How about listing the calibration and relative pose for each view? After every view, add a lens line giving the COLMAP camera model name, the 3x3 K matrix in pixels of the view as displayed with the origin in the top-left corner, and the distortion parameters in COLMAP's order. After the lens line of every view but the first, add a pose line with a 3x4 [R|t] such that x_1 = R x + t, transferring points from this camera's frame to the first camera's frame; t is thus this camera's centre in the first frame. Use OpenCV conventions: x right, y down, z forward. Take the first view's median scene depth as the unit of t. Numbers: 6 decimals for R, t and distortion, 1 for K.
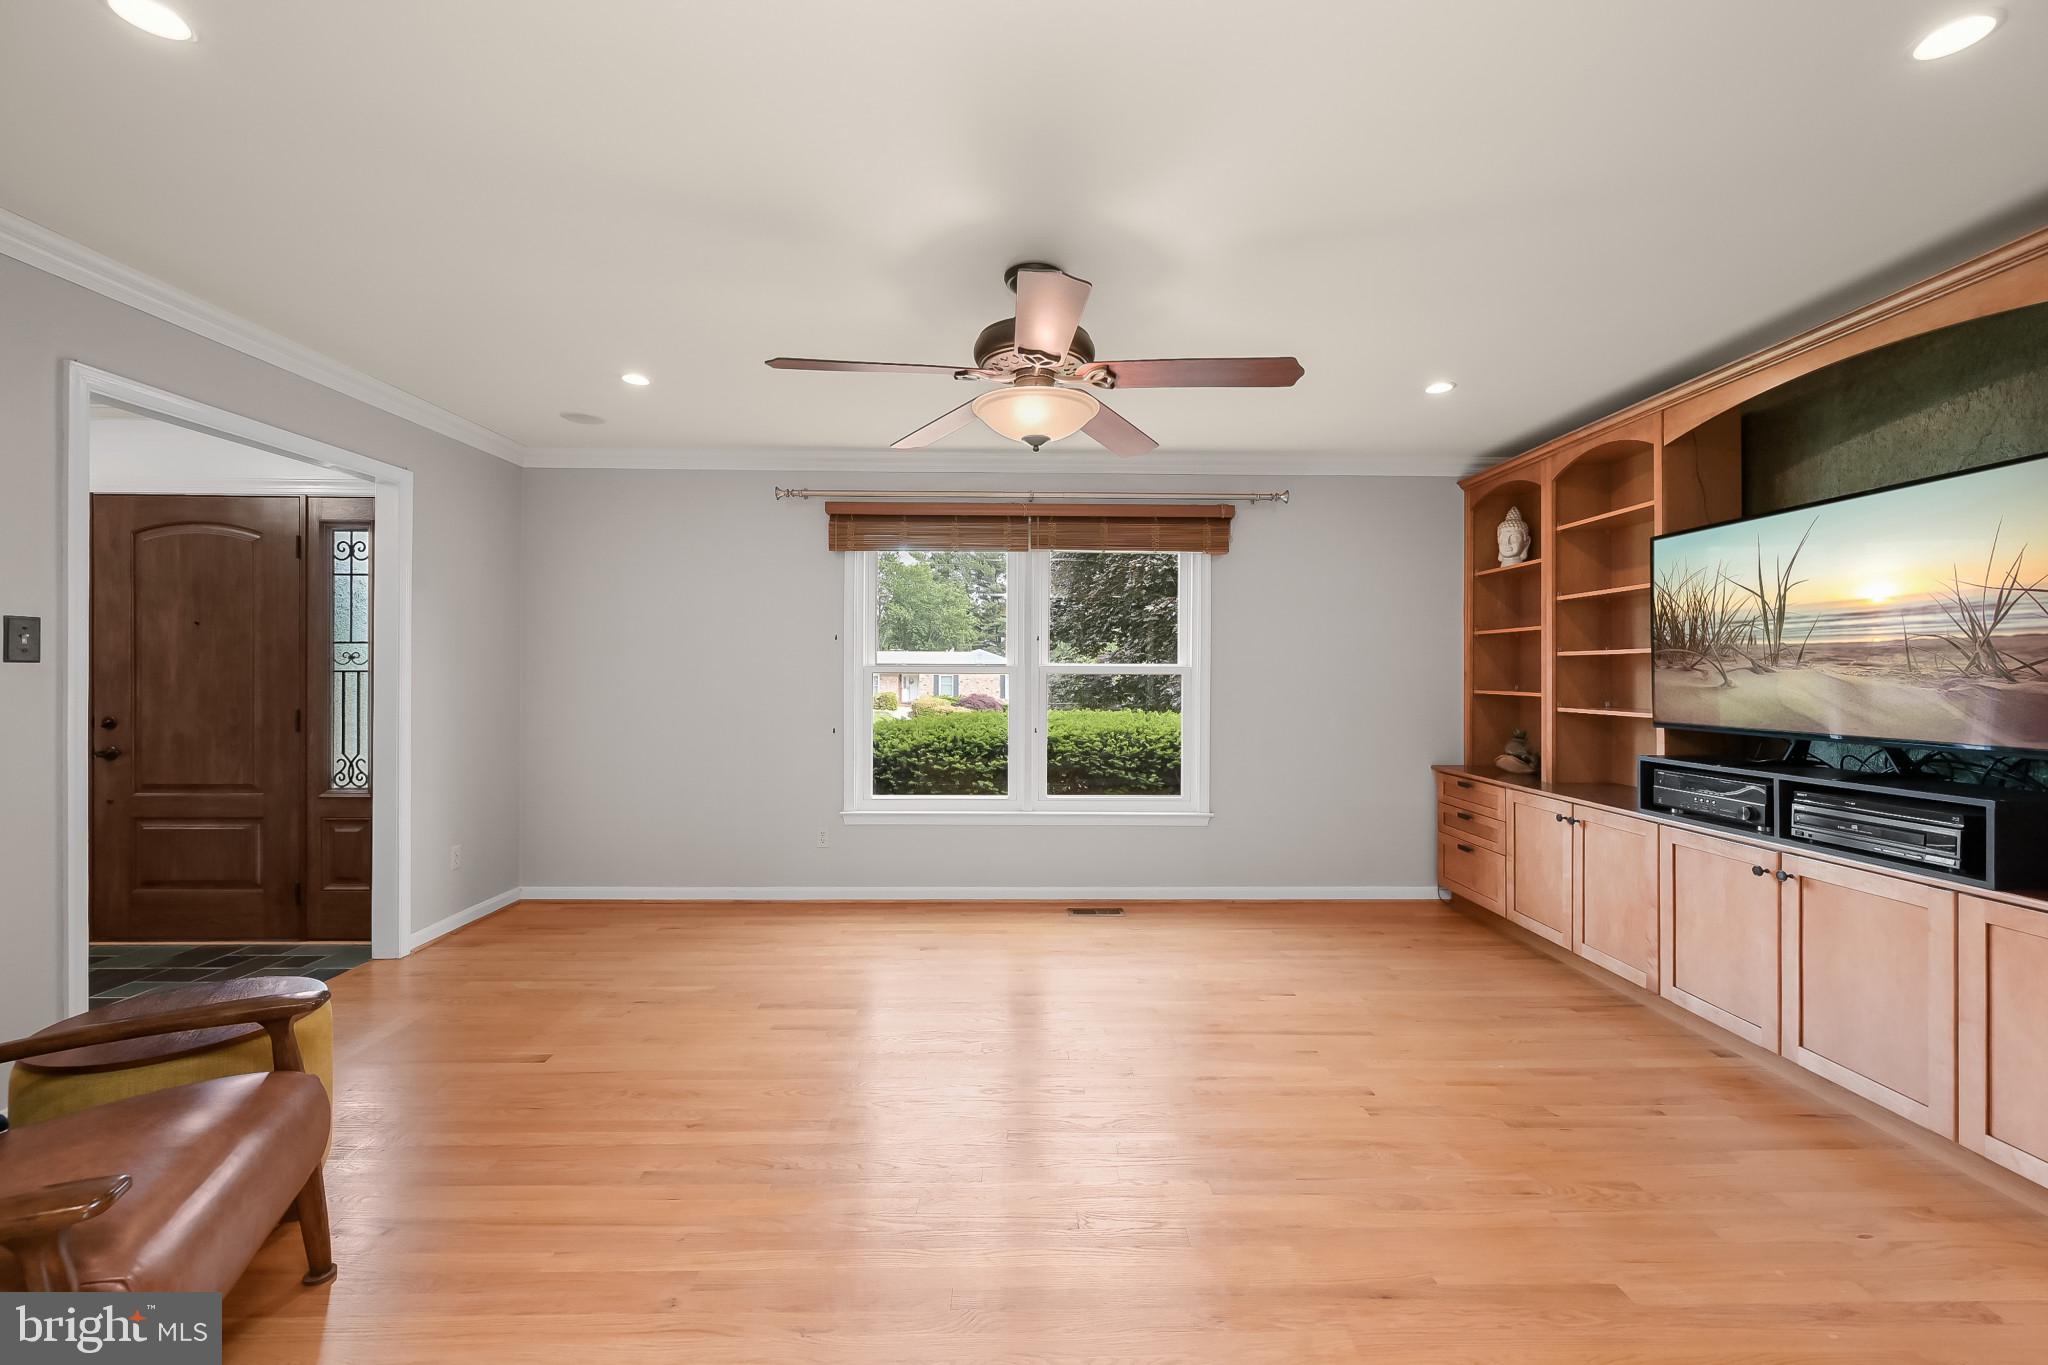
lens RADIAL K [[820.7, 0, 1036.4], [0, 820.7, 667.6], [0, 0, 1]] dist [0.001306, 0.000423]
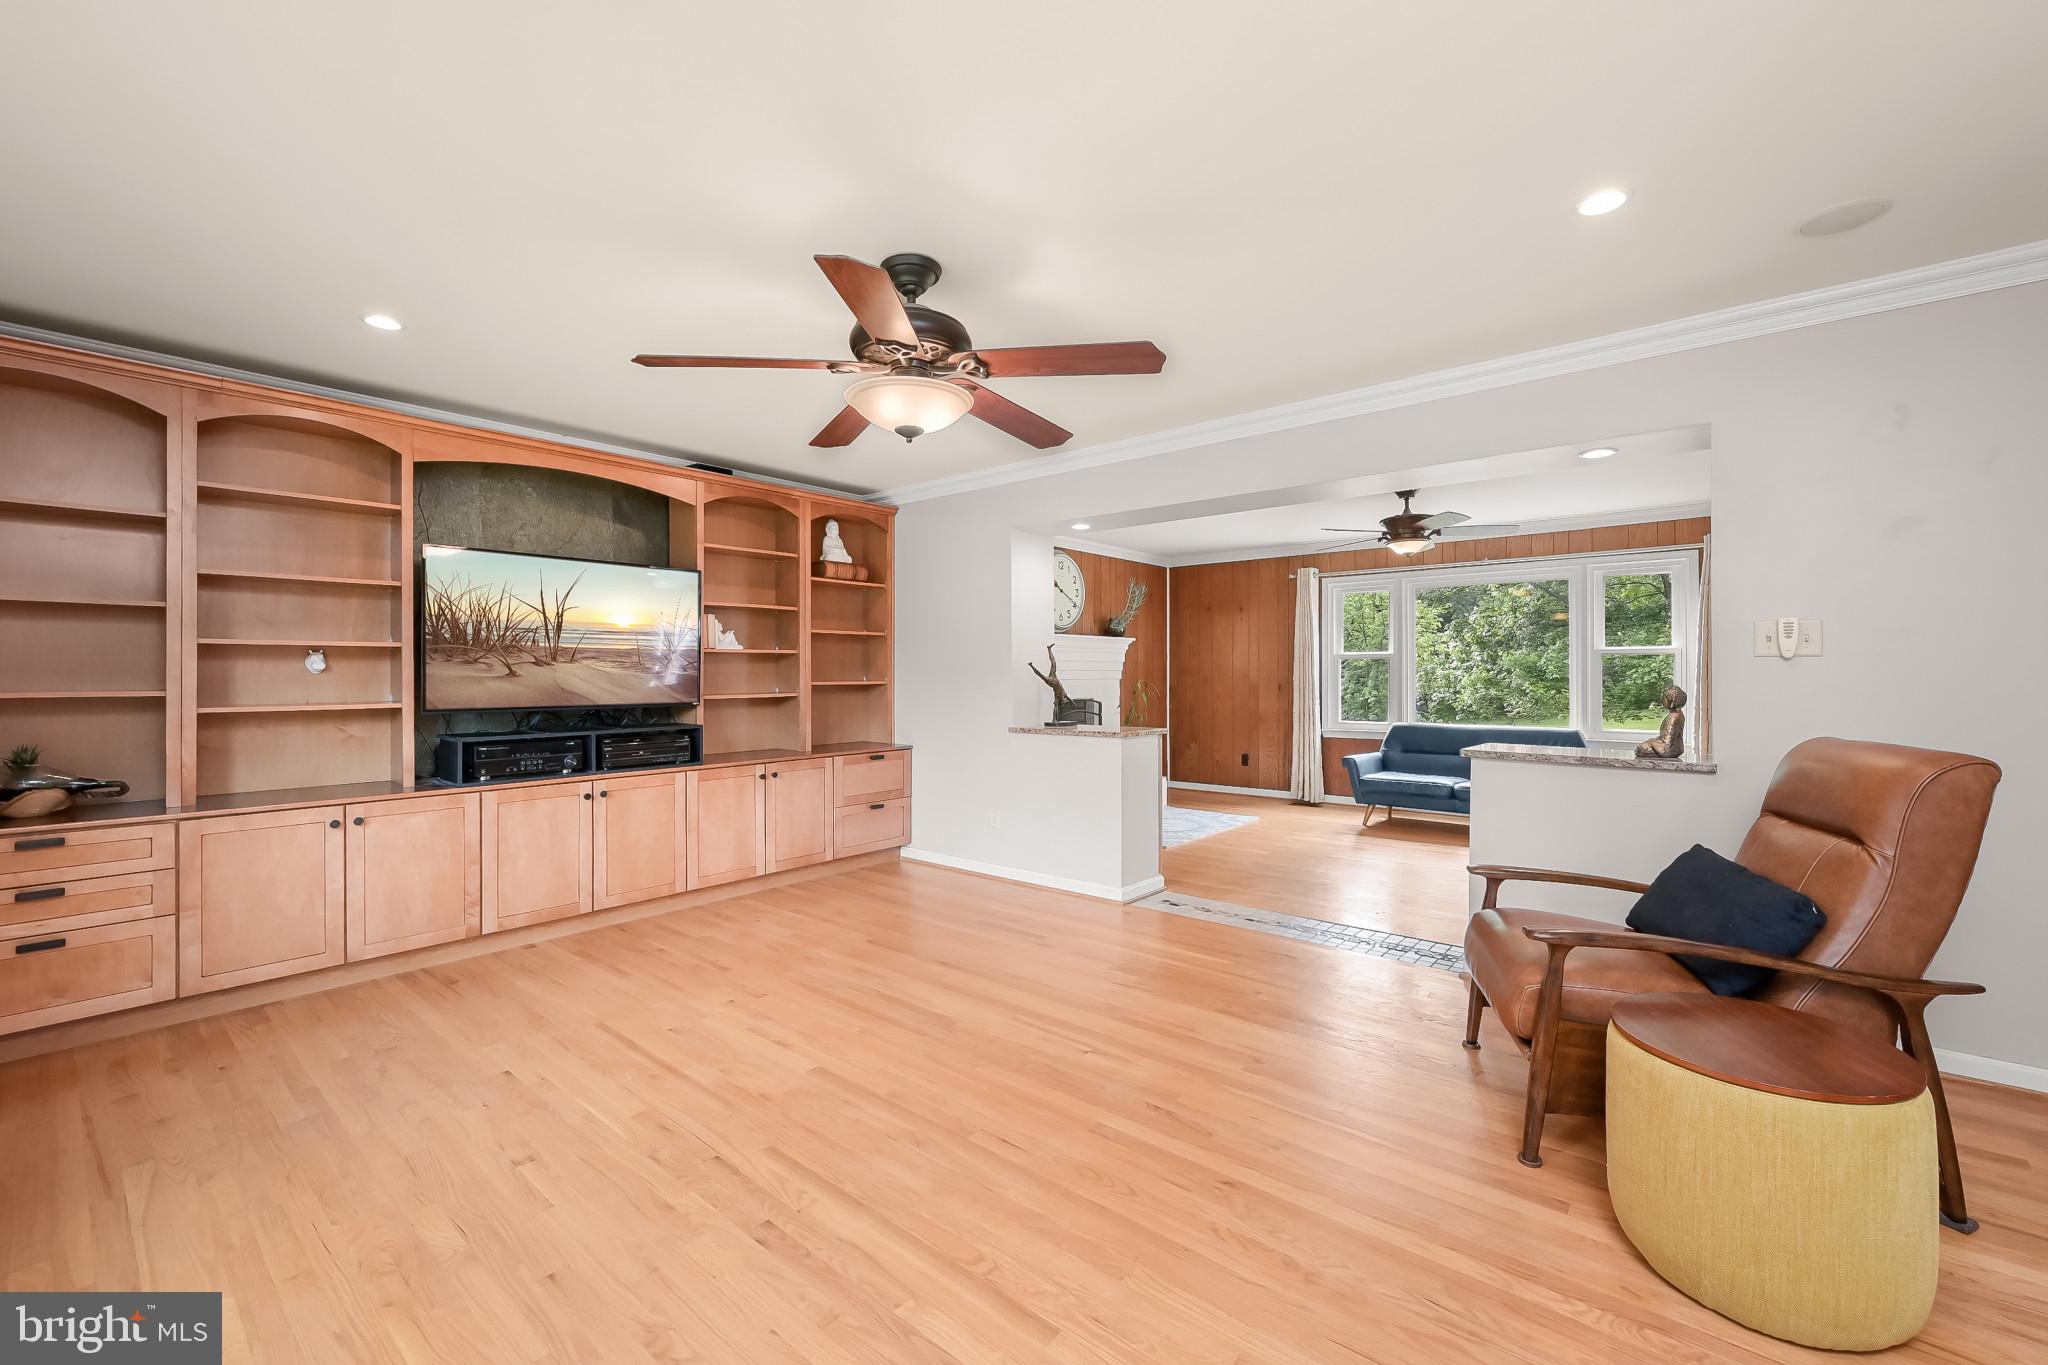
lens RADIAL K [[842.6, 0, 1039.7], [0, 842.6, 671.9], [0, 0, 1]] dist [-0.006893, 0.001160]
pose [[-0.747469, 0.001126, 0.664296, -0.602708], [-0.003287, 0.999980, -0.005393, 0.017493], [-0.664289, -0.006215, -0.747450, 1.242082]]
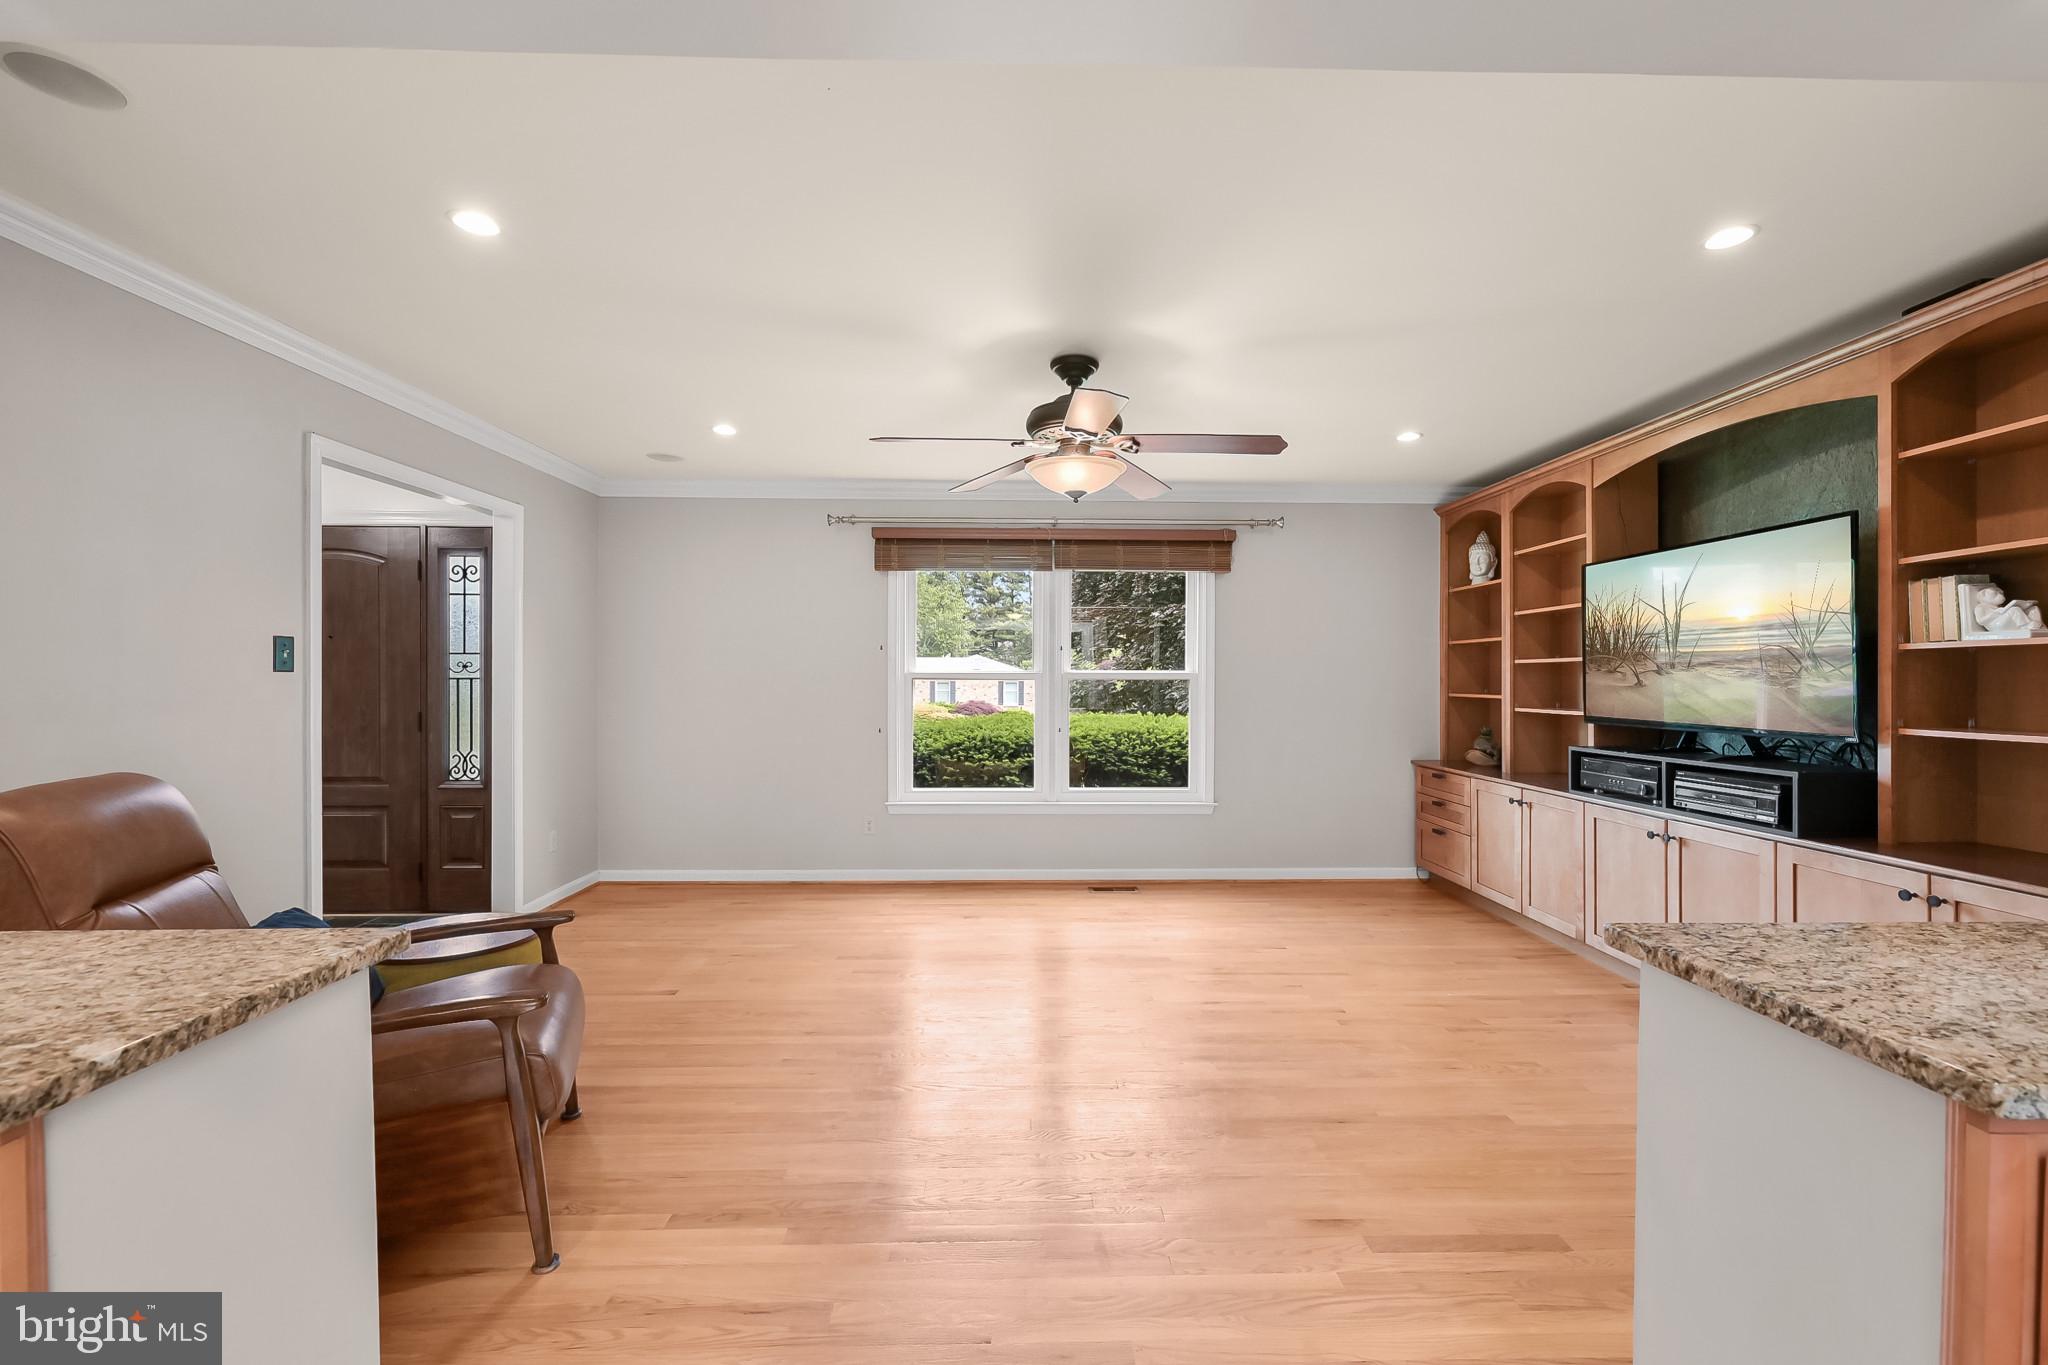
lens RADIAL K [[820.7, 0, 1032.1], [0, 820.7, 682.0], [0, 0, 1]] dist [0.001306, 0.000423]
pose [[0.999950, -0.002396, -0.009728, -0.041915], [0.002495, 0.999944, 0.010247, -0.000958], [0.009703, -0.010270, 0.999900, -0.195643]]
